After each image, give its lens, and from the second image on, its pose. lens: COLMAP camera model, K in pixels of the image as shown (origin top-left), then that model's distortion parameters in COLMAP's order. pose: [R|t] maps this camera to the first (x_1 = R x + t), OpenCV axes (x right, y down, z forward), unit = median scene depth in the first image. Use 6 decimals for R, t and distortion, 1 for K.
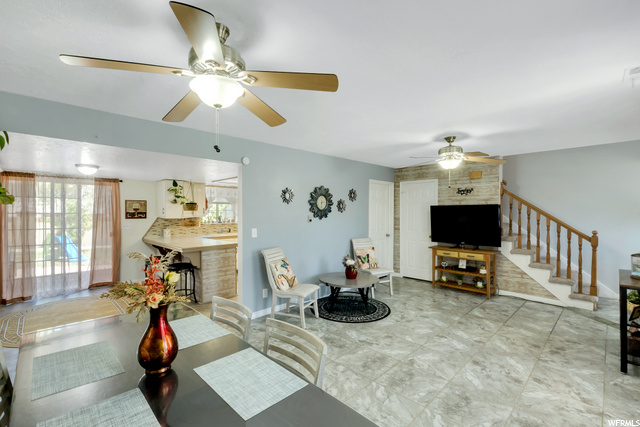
lens RADIAL K [[287.4, 0, 316.0], [0, 287.4, 214.1], [0, 0, 1]] dist [-0.002590, -0.000864]
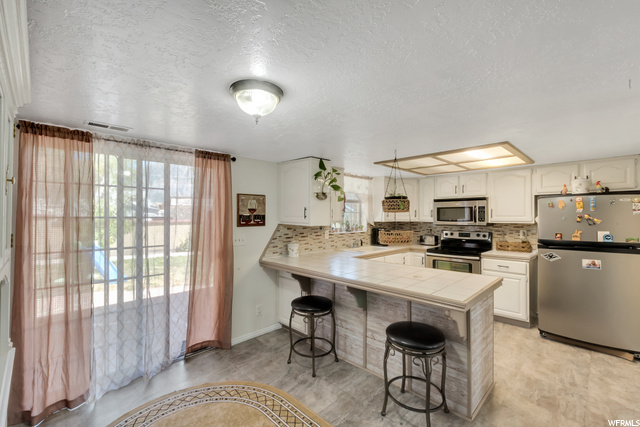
lens RADIAL K [[287.4, 0, 324.4], [0, 287.4, 213.8], [0, 0, 1]] dist [-0.002590, -0.000864]
pose [[0.999862, -0.004396, -0.016022, -0.549792], [0.004259, 0.999954, -0.008594, -0.004629], [0.016059, 0.008525, 0.999835, 0.497134]]
